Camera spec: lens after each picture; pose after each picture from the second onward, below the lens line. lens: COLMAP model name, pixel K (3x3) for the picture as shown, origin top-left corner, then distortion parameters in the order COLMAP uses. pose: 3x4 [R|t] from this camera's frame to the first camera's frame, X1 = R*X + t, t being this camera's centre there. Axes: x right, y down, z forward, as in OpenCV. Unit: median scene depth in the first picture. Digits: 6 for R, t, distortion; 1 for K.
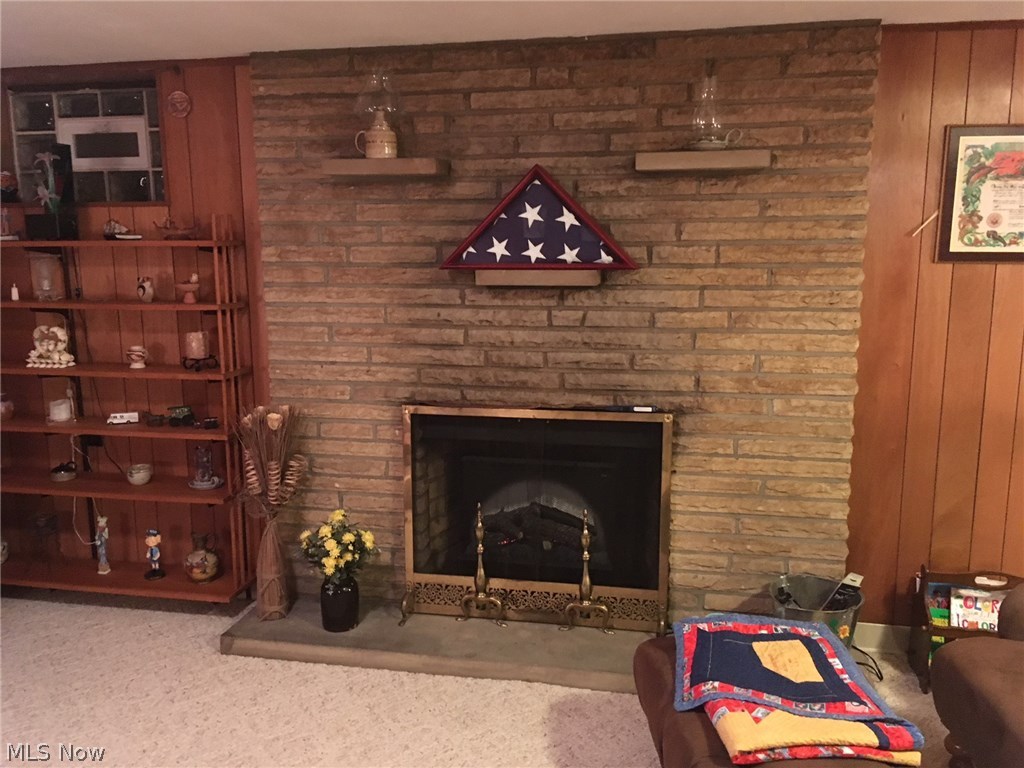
lens RADIAL K [[869.9, 0, 508.2], [0, 869.9, 386.7], [0, 0, 1]] dist [0.067710, -0.087661]
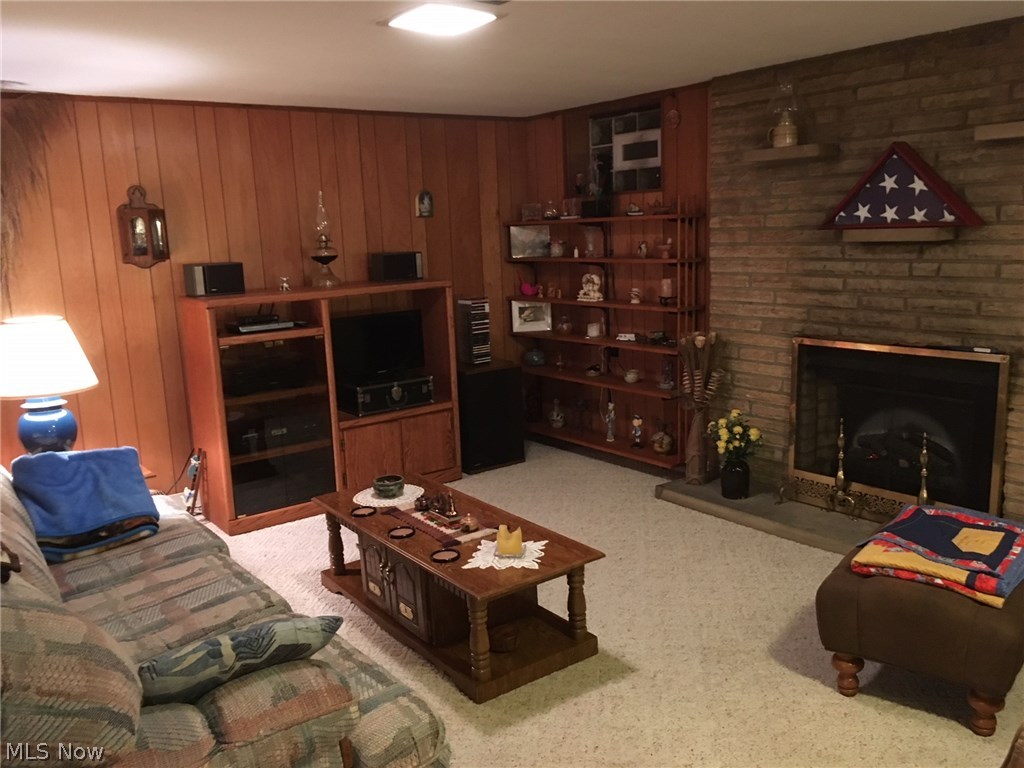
lens RADIAL K [[869.9, 0, 509.3], [0, 869.9, 387.6], [0, 0, 1]] dist [0.067710, -0.087661]
pose [[0.744675, 0.101424, -0.659676, 0.435973], [-0.082521, 0.994794, 0.059795, 0.053973], [0.662306, 0.009909, 0.749168, -0.256233]]
